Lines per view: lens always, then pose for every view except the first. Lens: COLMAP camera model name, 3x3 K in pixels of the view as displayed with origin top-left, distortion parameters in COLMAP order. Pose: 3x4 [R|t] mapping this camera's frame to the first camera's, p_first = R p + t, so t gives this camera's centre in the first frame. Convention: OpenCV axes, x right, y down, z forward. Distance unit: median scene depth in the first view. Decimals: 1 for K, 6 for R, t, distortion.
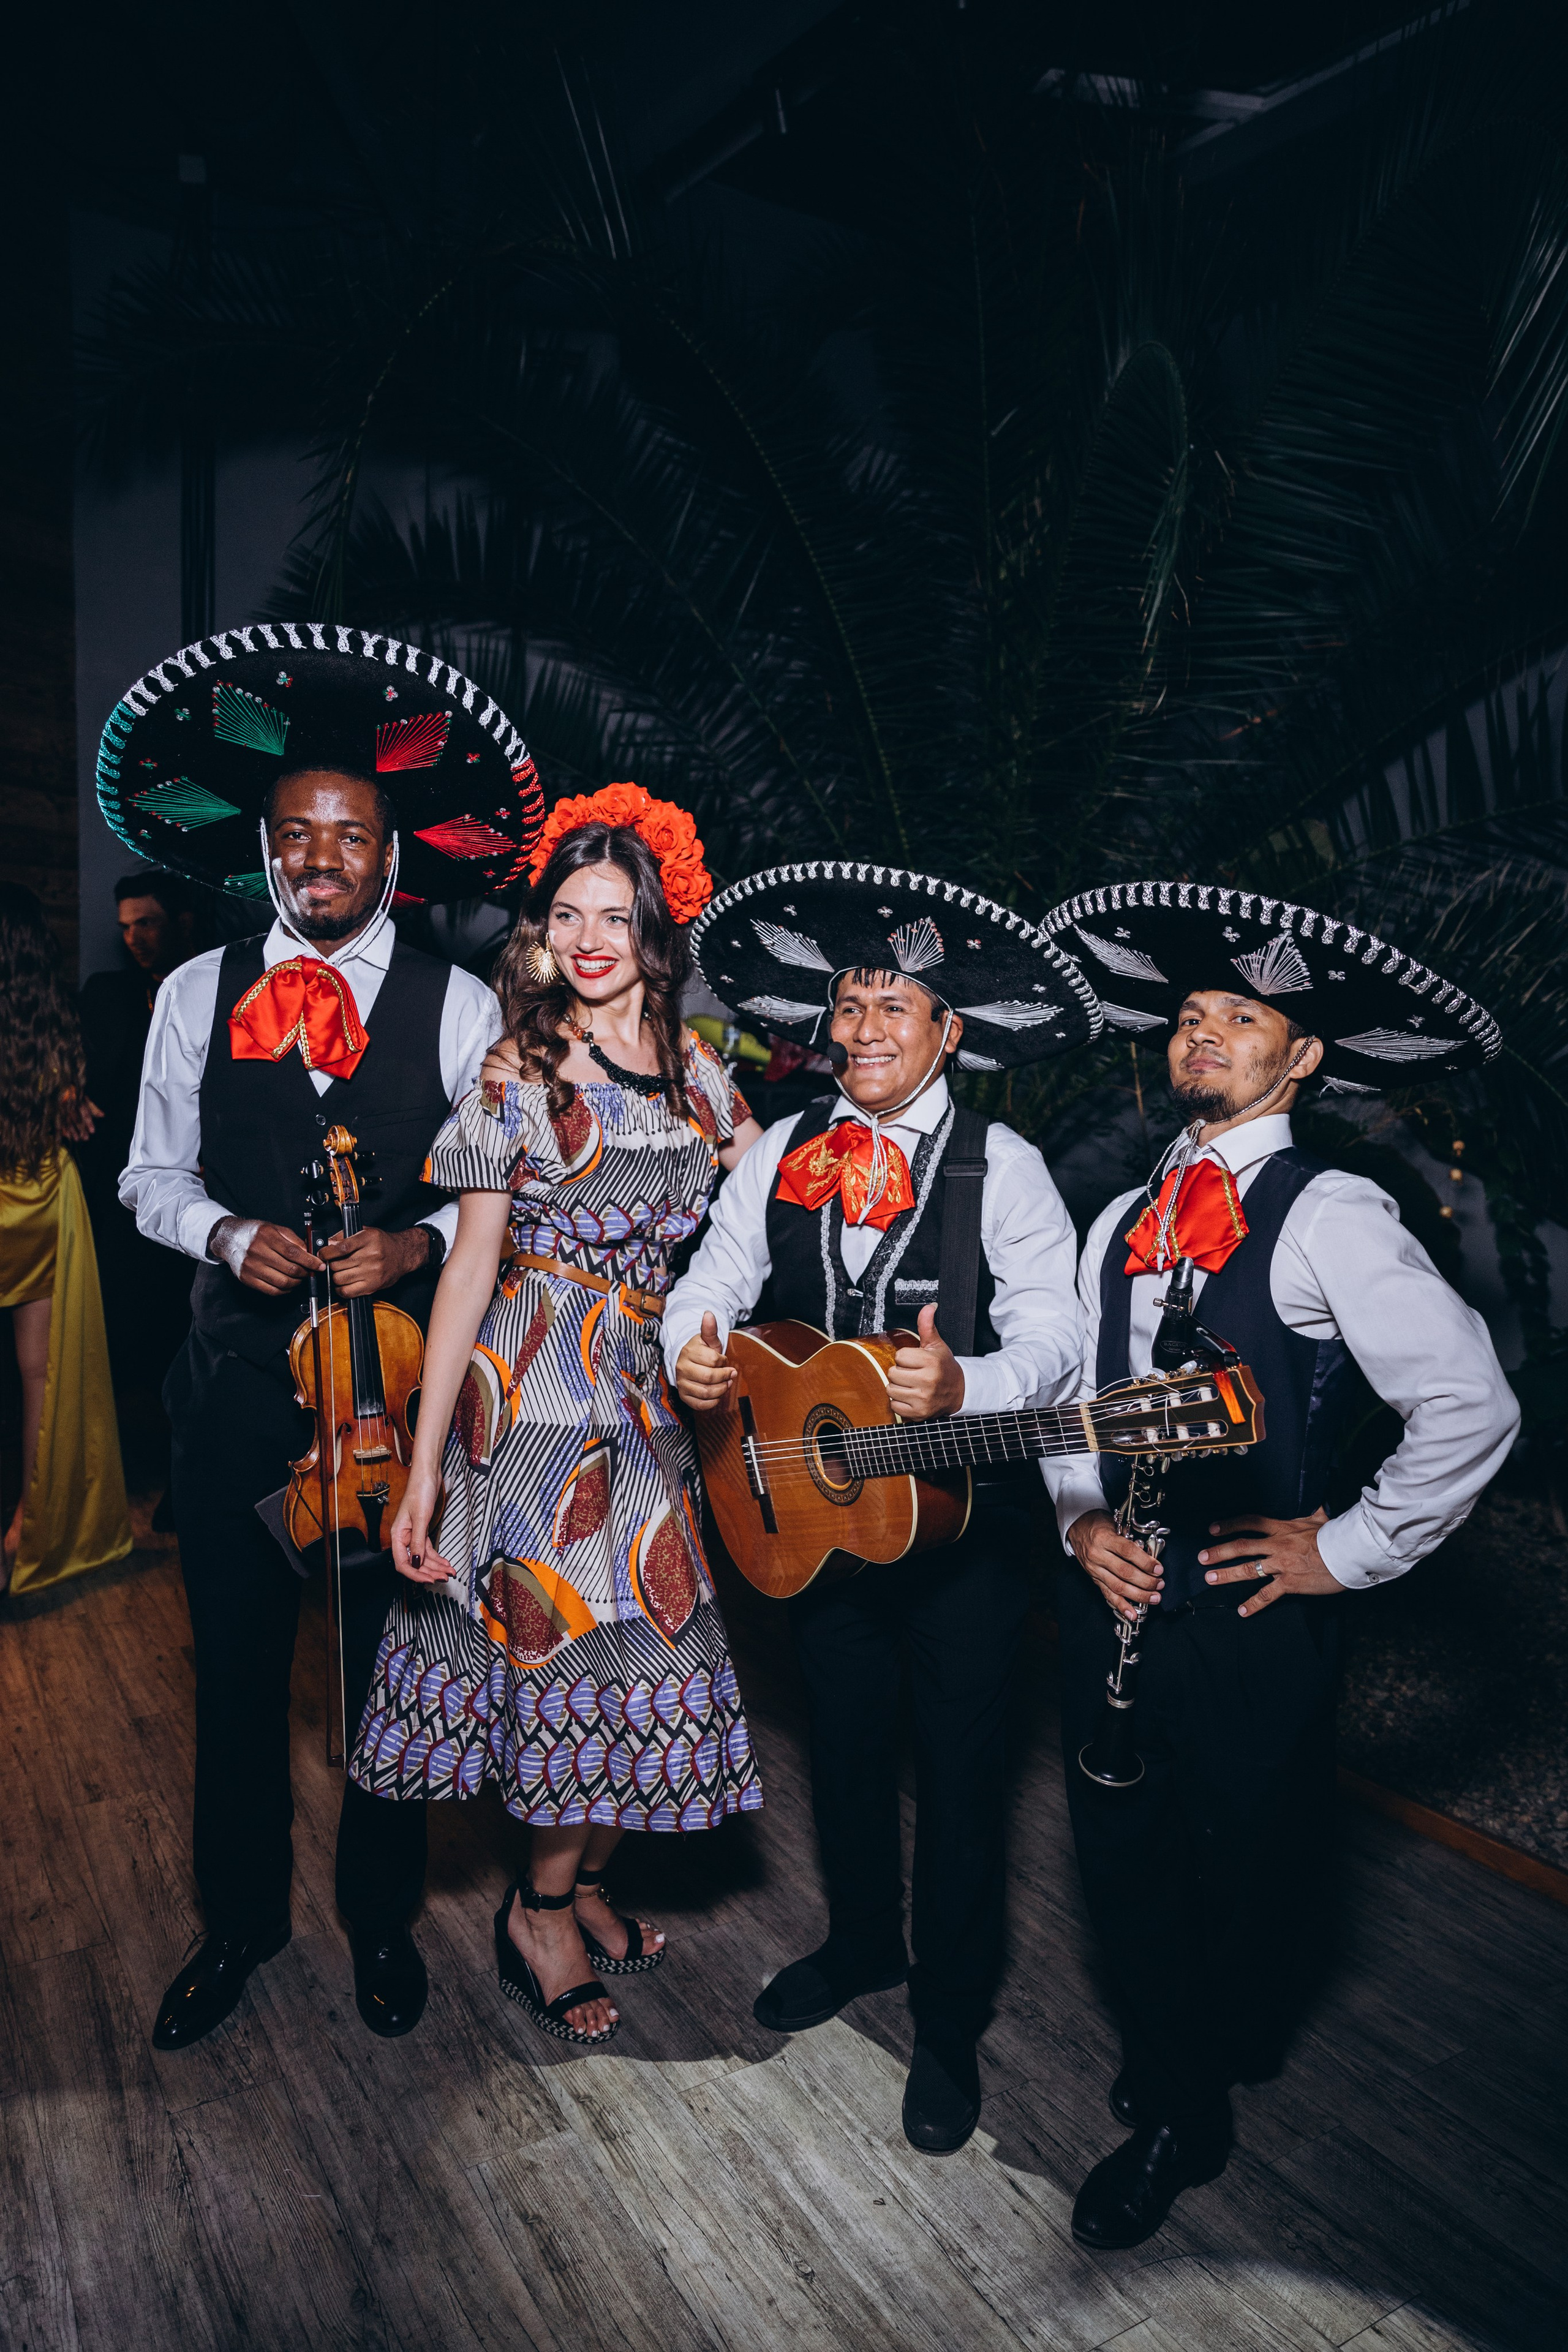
lens RADIAL K [[1596.2, 0, 788.9], [0, 1596.2, 1200.8], [0, 0, 1]] dist [-0.007620, -0.008379]
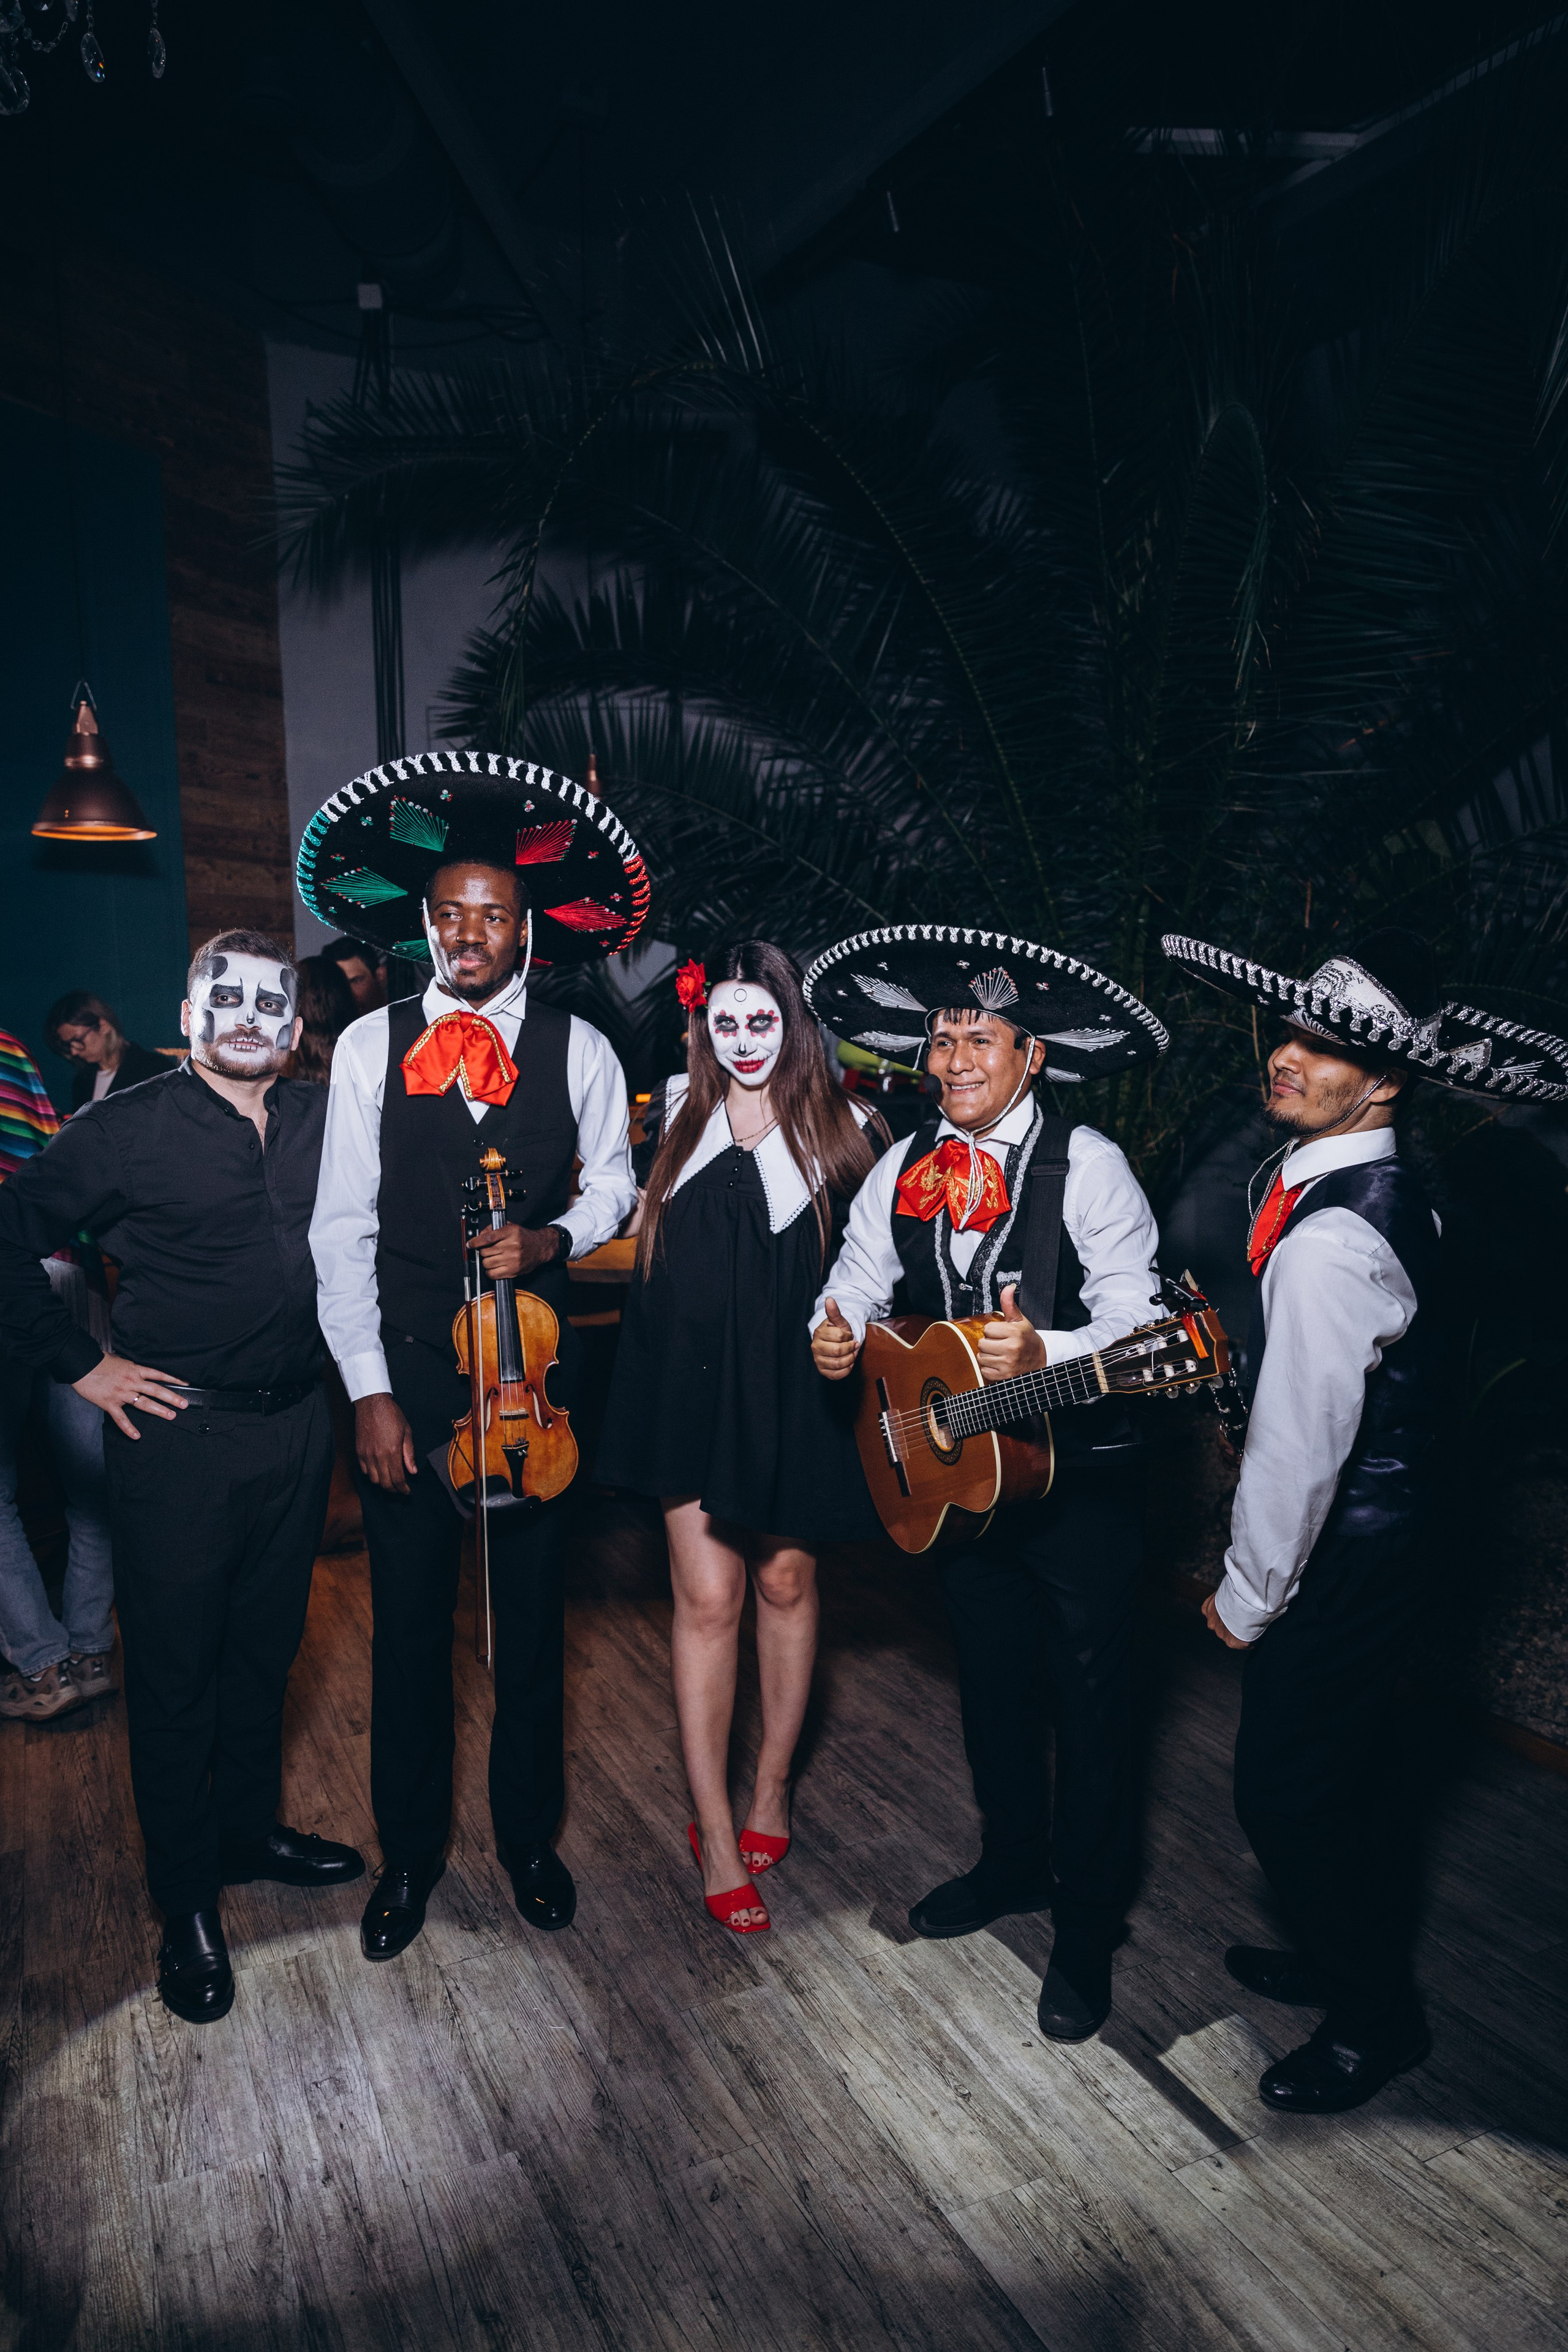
lens RADIAL K [[1596.2, 0, 786.5], [0, 1596.2, 1197.6], [0, 0, 1]] dist [-0.007620, -0.008379]
pose [[0.993153, -0.038409, -0.110322, 0.028796], [0.037516, 0.999244, -0.010160, 0.006188], [0.110629, 0.005952, 0.993844, -0.166848]]
